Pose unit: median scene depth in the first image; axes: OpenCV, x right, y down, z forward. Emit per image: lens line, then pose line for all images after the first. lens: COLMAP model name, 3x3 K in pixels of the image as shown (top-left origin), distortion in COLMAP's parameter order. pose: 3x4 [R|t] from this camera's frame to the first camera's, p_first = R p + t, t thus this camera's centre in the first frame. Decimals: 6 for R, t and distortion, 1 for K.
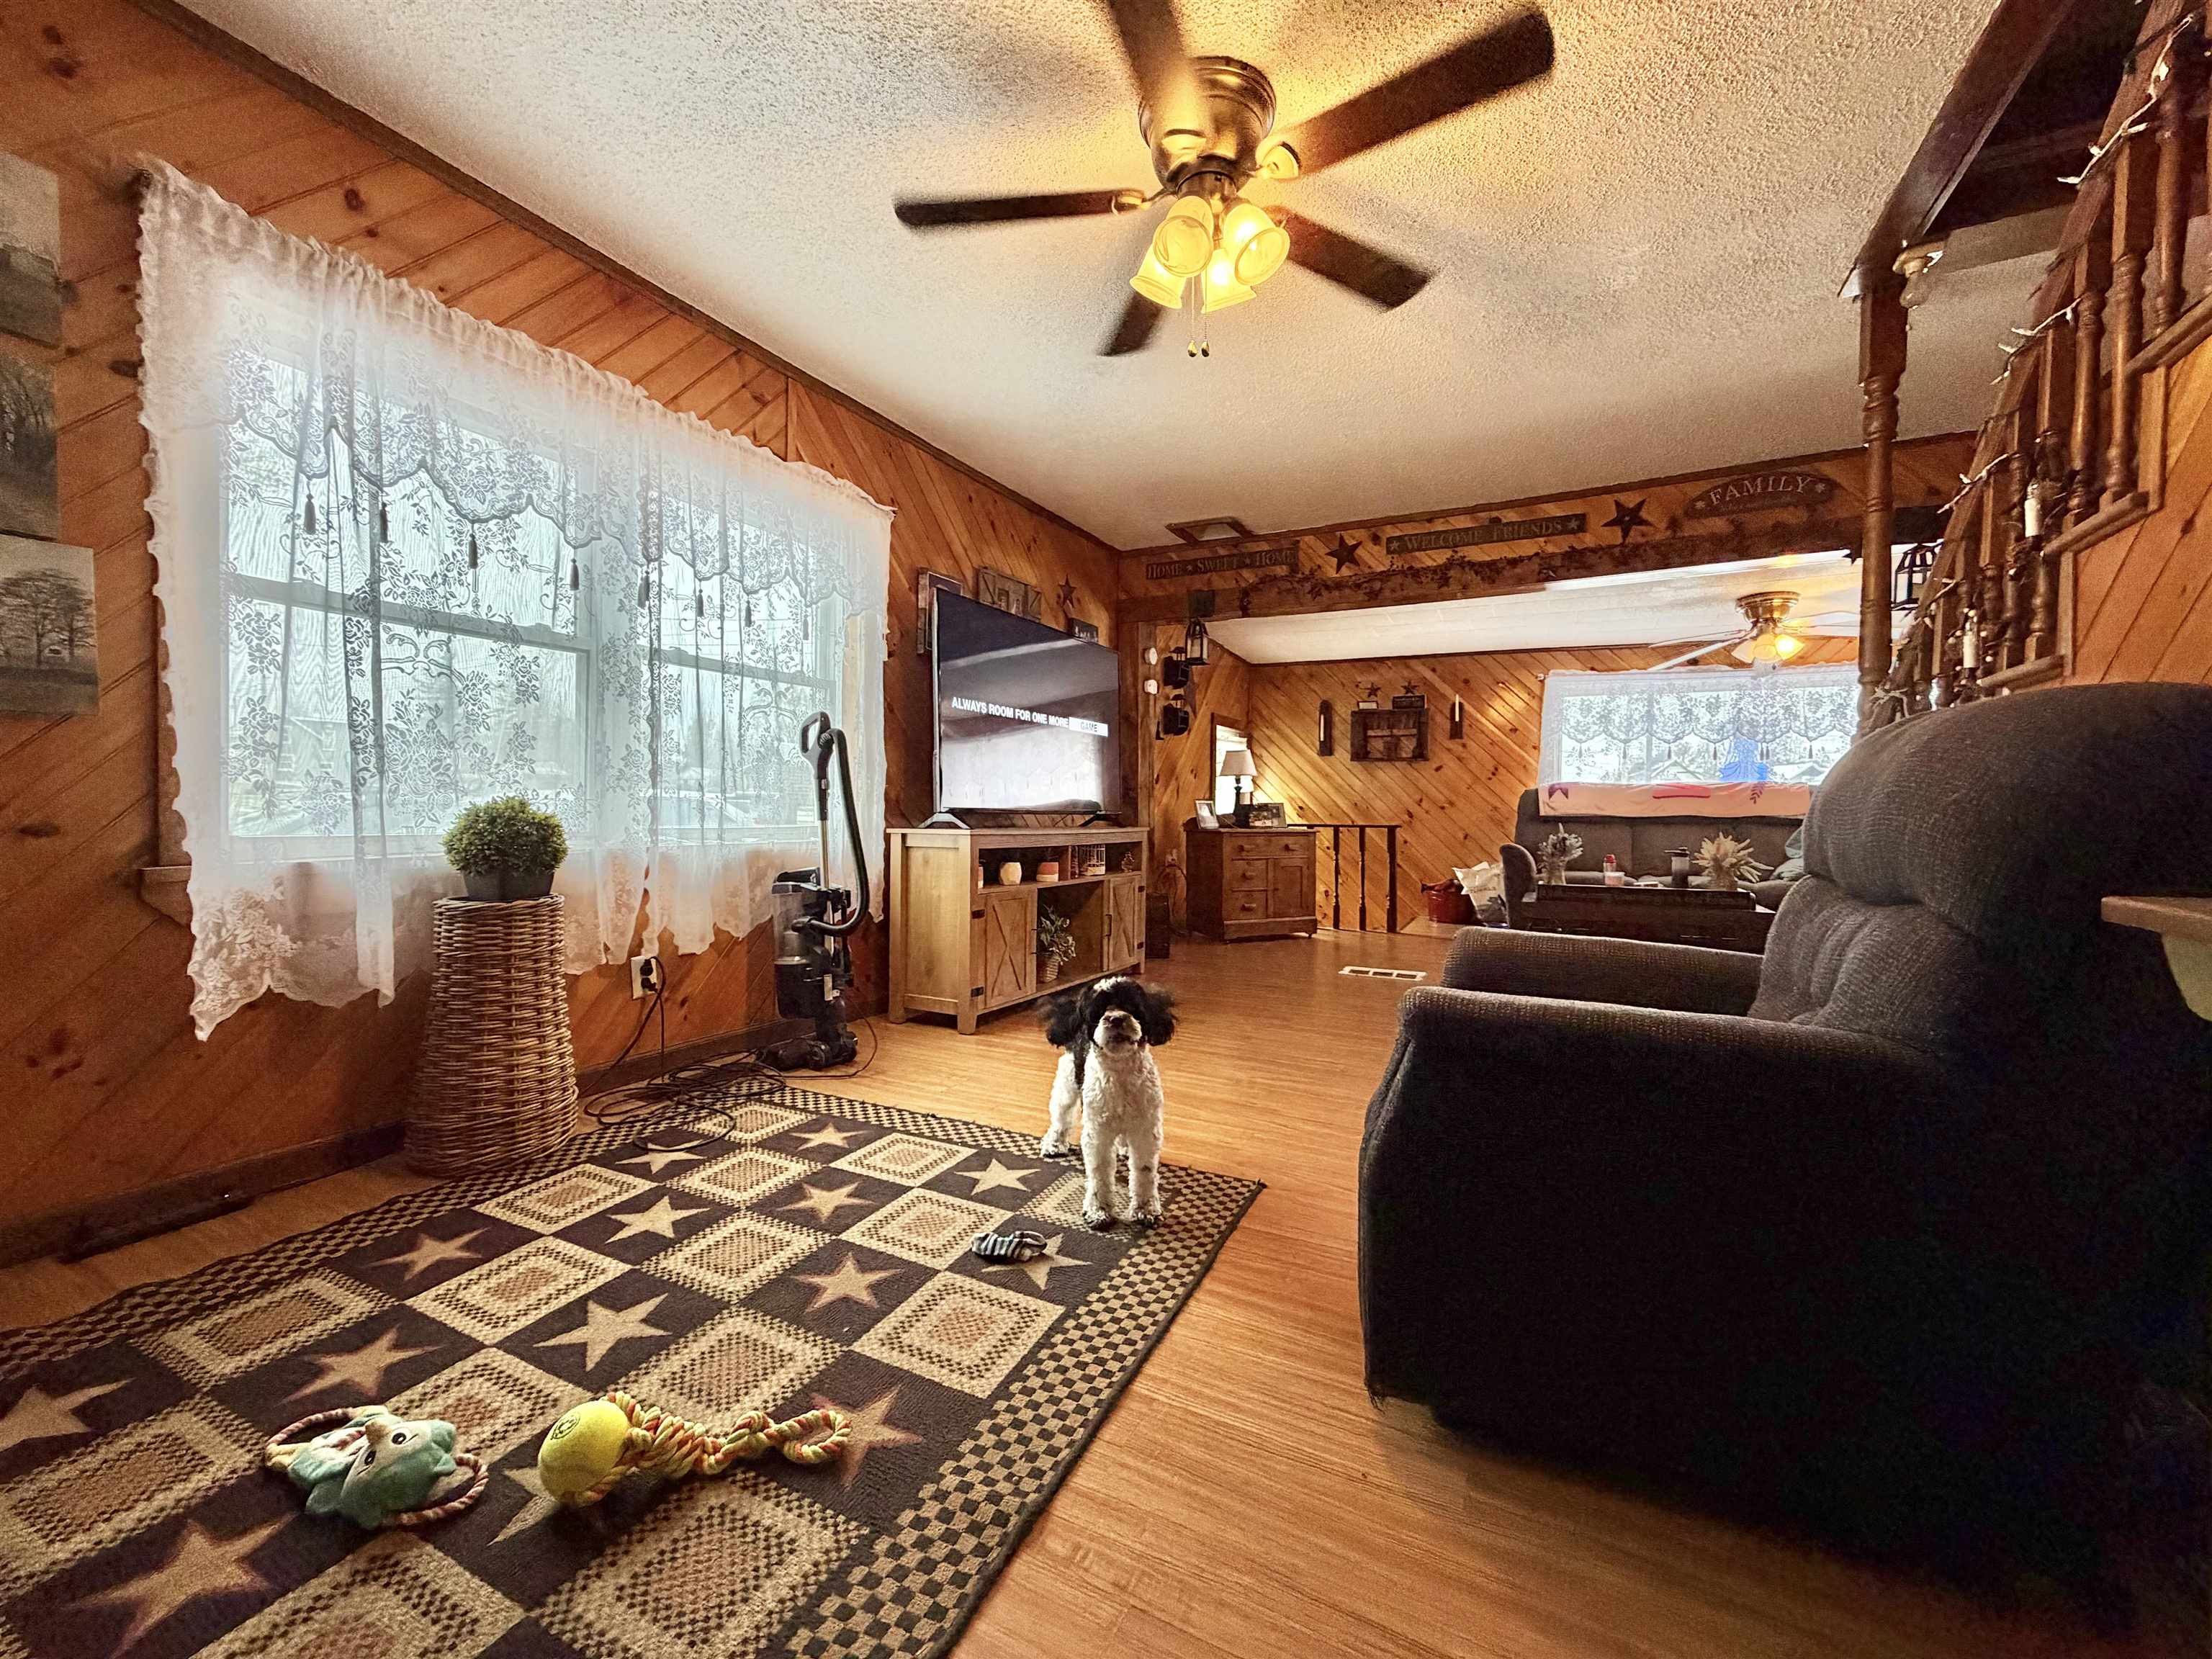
lens RADIAL K [[877.1, 0, 1096.5], [0, 877.1, 832.7], [0, 0, 1]] dist [-0.000003, -0.000188]
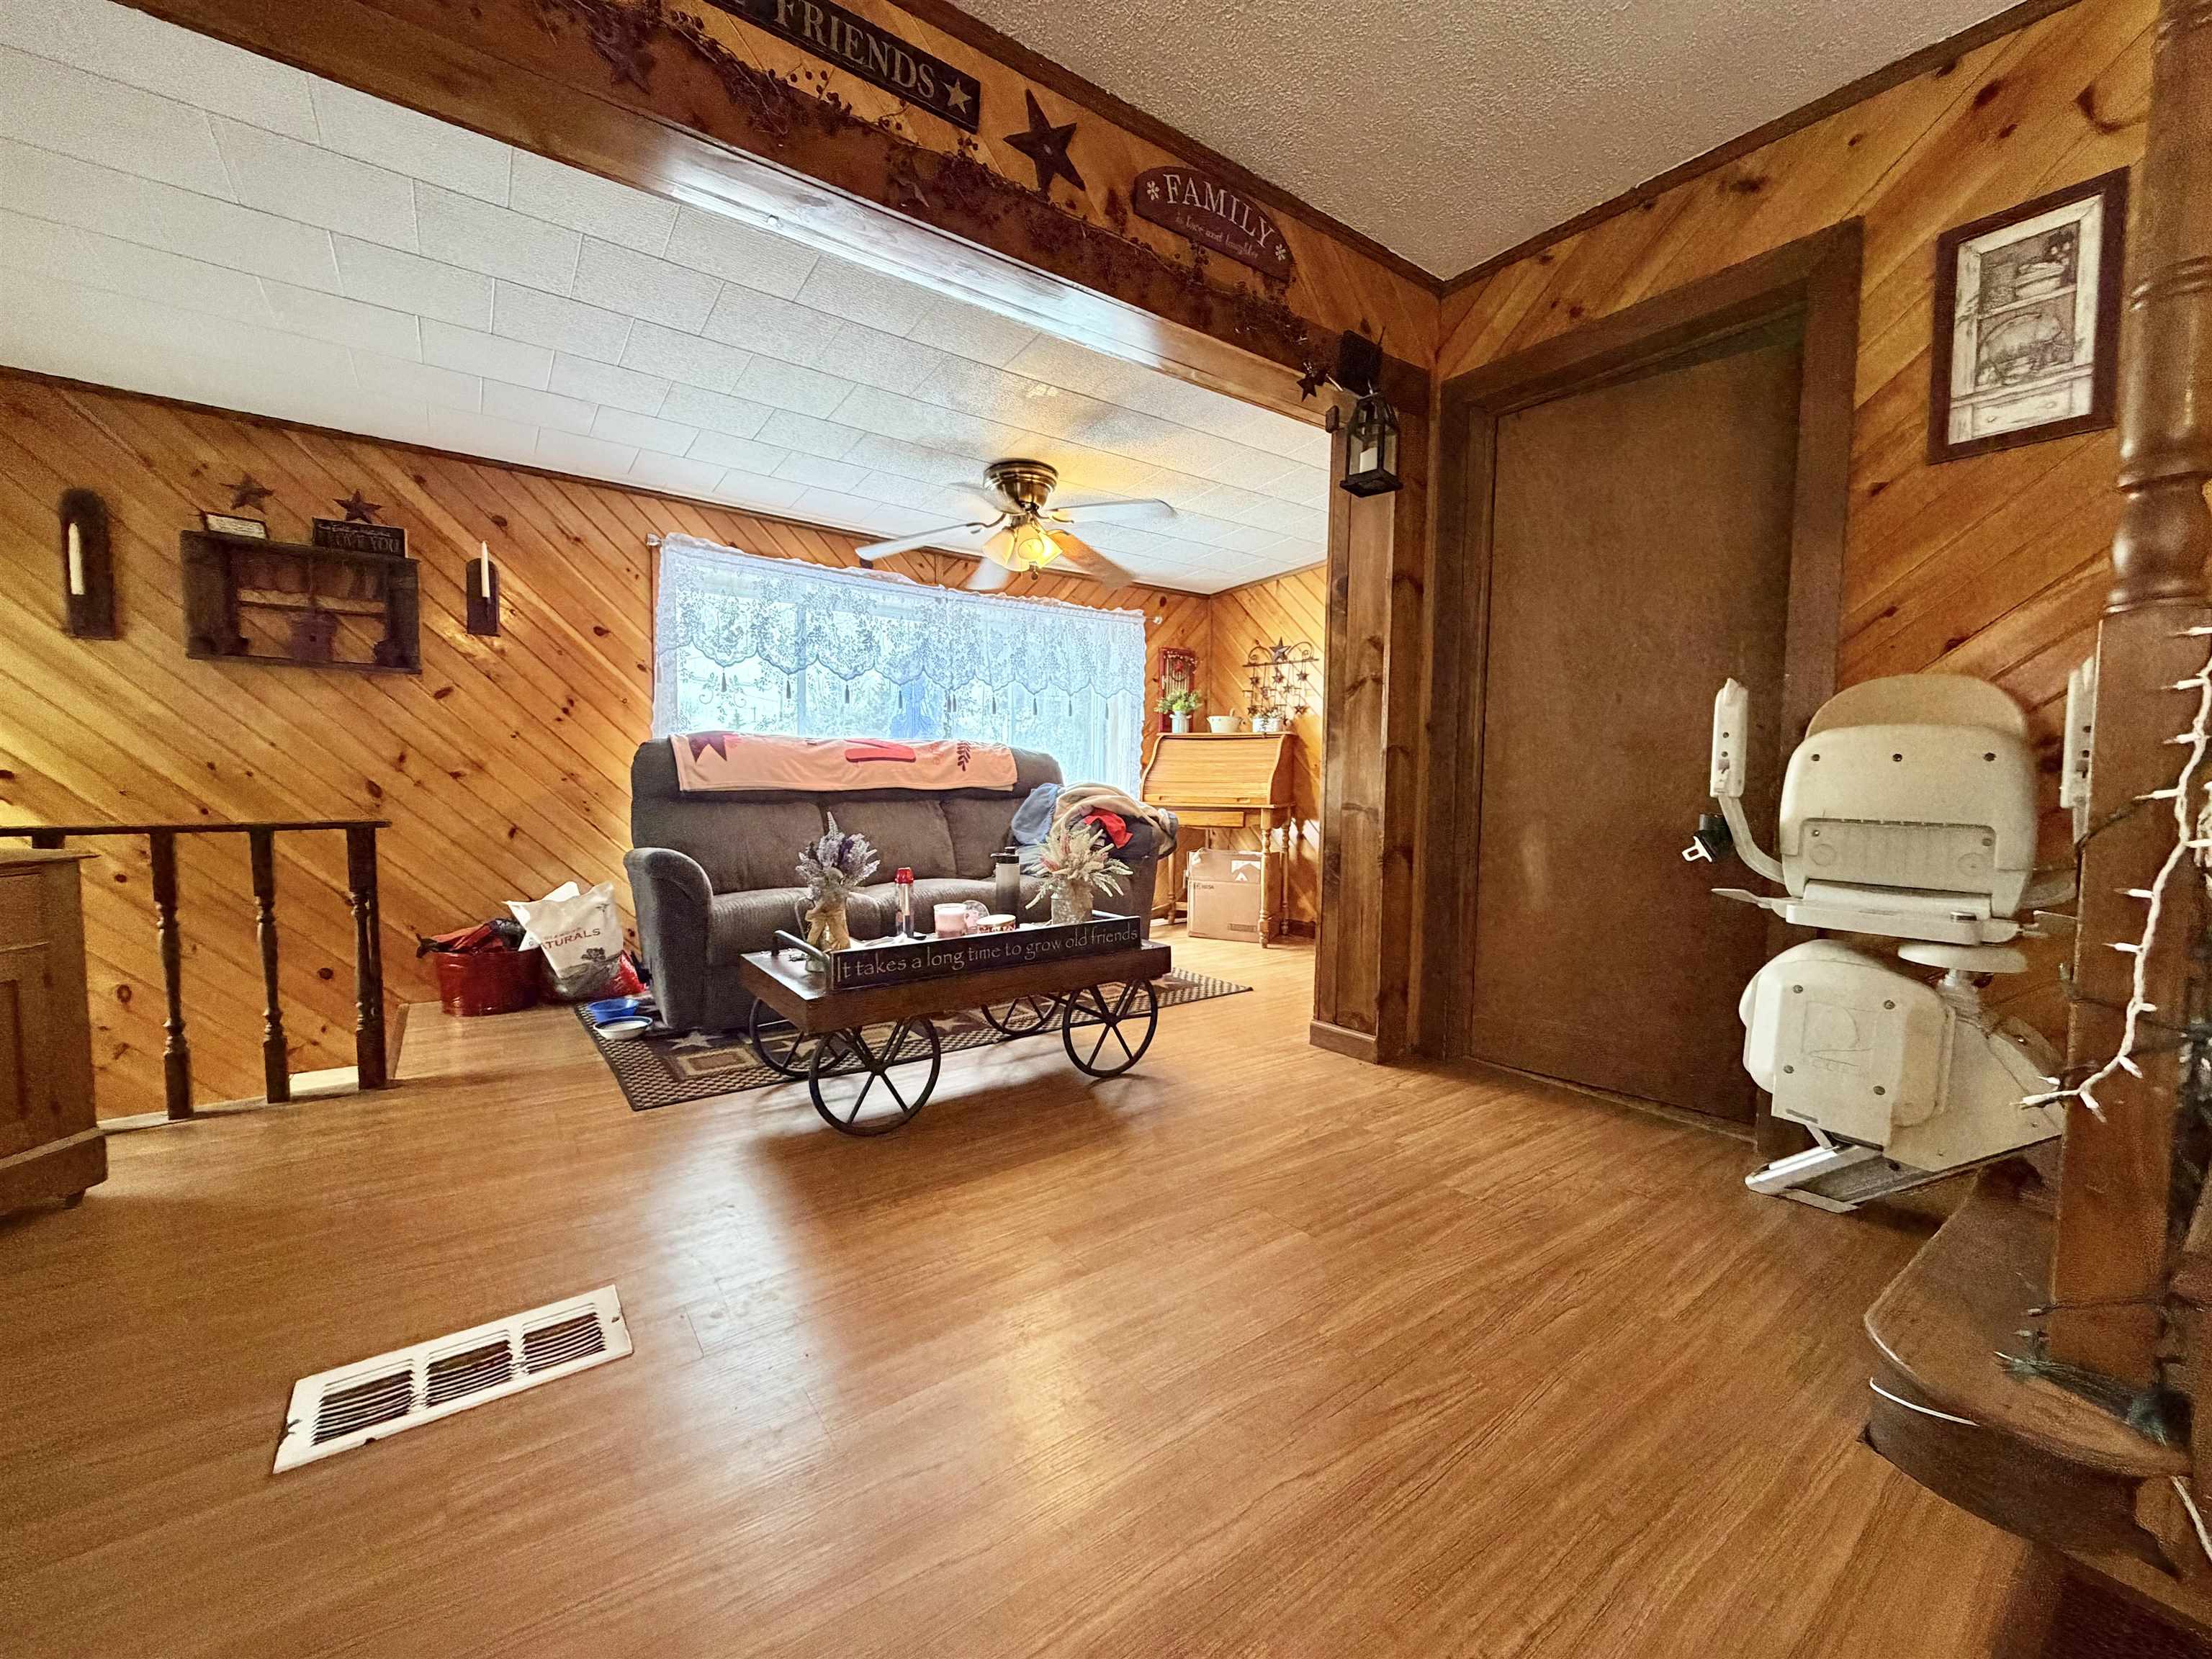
lens RADIAL K [[877.1, 0, 1097.7], [0, 877.1, 827.4], [0, 0, 1]] dist [-0.000003, -0.000188]
pose [[0.441614, -0.055944, 0.895459, 0.126956], [0.018690, 0.998411, 0.053159, -0.020658], [-0.897011, -0.006739, 0.441958, 0.516205]]
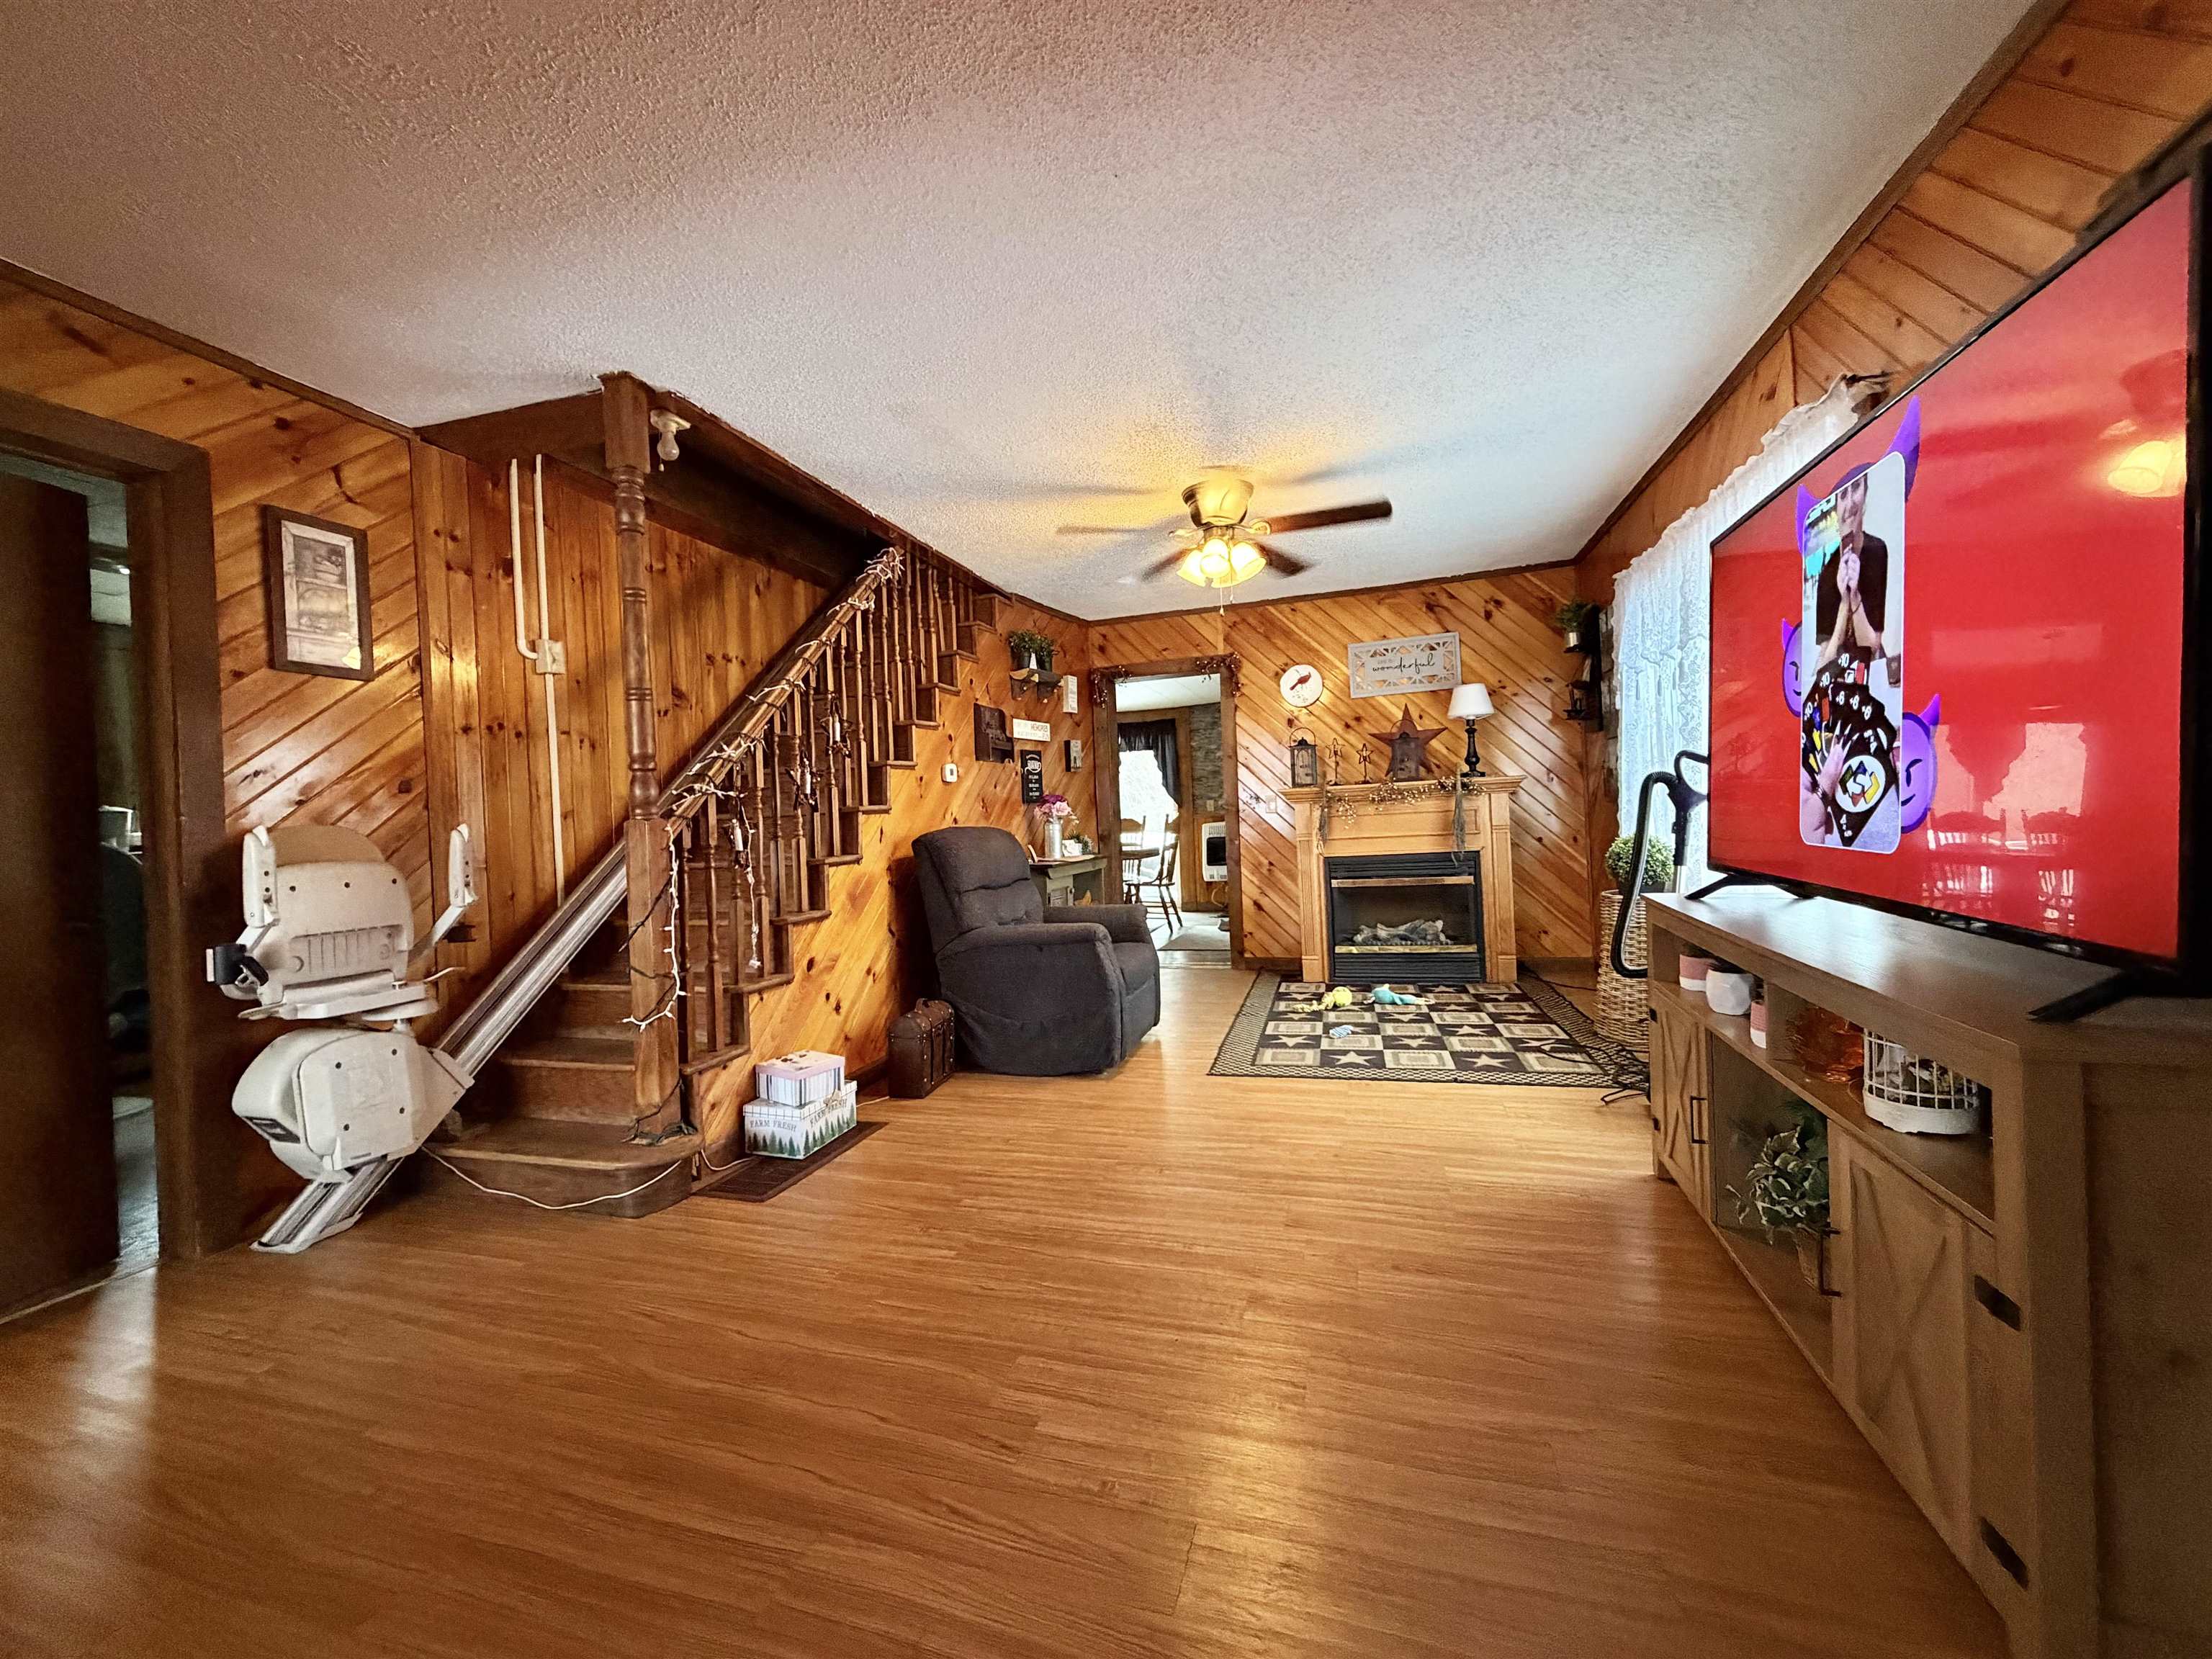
lens RADIAL K [[877.1, 0, 1105.5], [0, 877.1, 829.0], [0, 0, 1]] dist [-0.000003, -0.000188]
pose [[-0.983085, 0.035309, -0.179716, 0.200167], [0.028786, 0.998833, 0.038773, -0.045412], [0.180875, 0.032944, -0.982954, 0.774395]]
